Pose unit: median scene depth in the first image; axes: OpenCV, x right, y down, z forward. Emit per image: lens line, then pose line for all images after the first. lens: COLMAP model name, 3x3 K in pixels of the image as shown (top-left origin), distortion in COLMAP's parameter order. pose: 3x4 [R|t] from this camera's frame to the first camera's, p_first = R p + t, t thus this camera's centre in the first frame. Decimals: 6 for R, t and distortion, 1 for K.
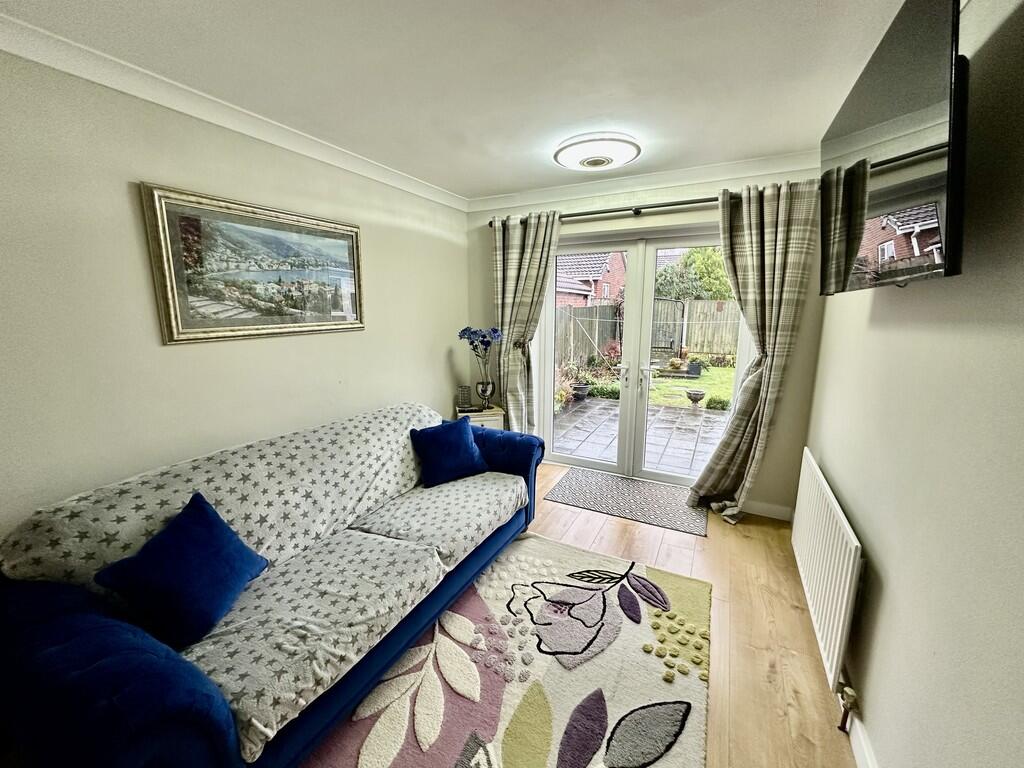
lens RADIAL K [[406.7, 0, 508.4], [0, 406.7, 385.6], [0, 0, 1]] dist [-0.000721, 0.000247]
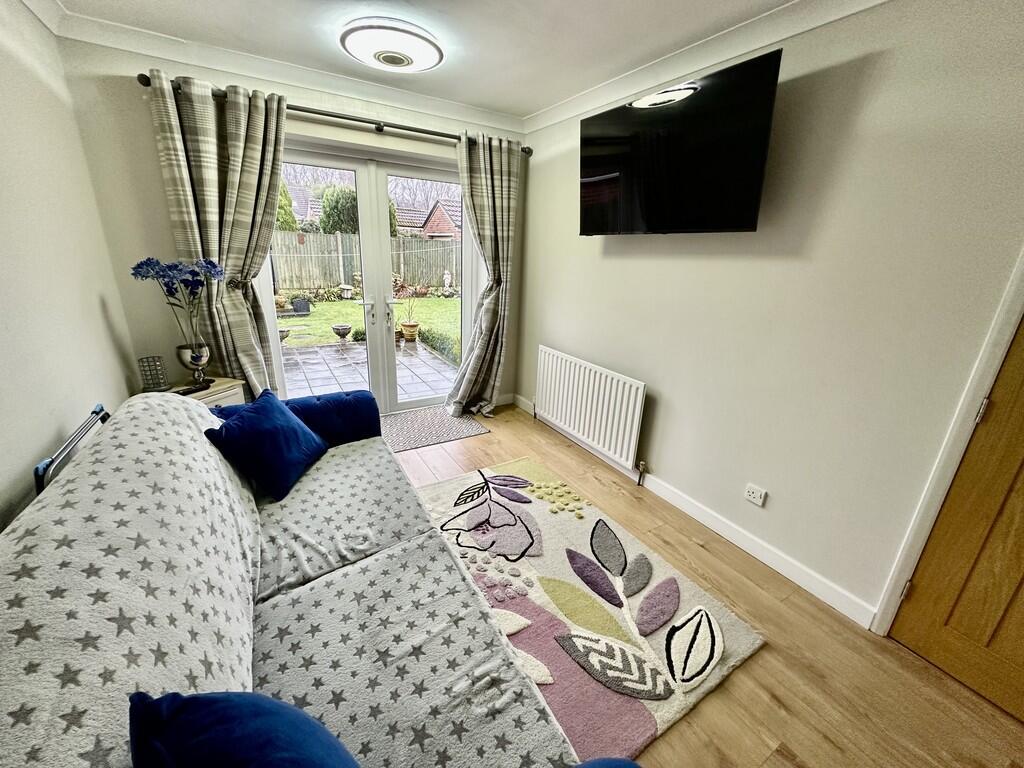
lens RADIAL K [[406.7, 0, 508.4], [0, 406.7, 385.6], [0, 0, 1]] dist [-0.000721, 0.000247]
pose [[0.517695, -0.252251, 0.817533, -0.485095], [0.124452, 0.967587, 0.219742, -0.035598], [-0.846465, -0.012016, 0.532309, 0.294369]]
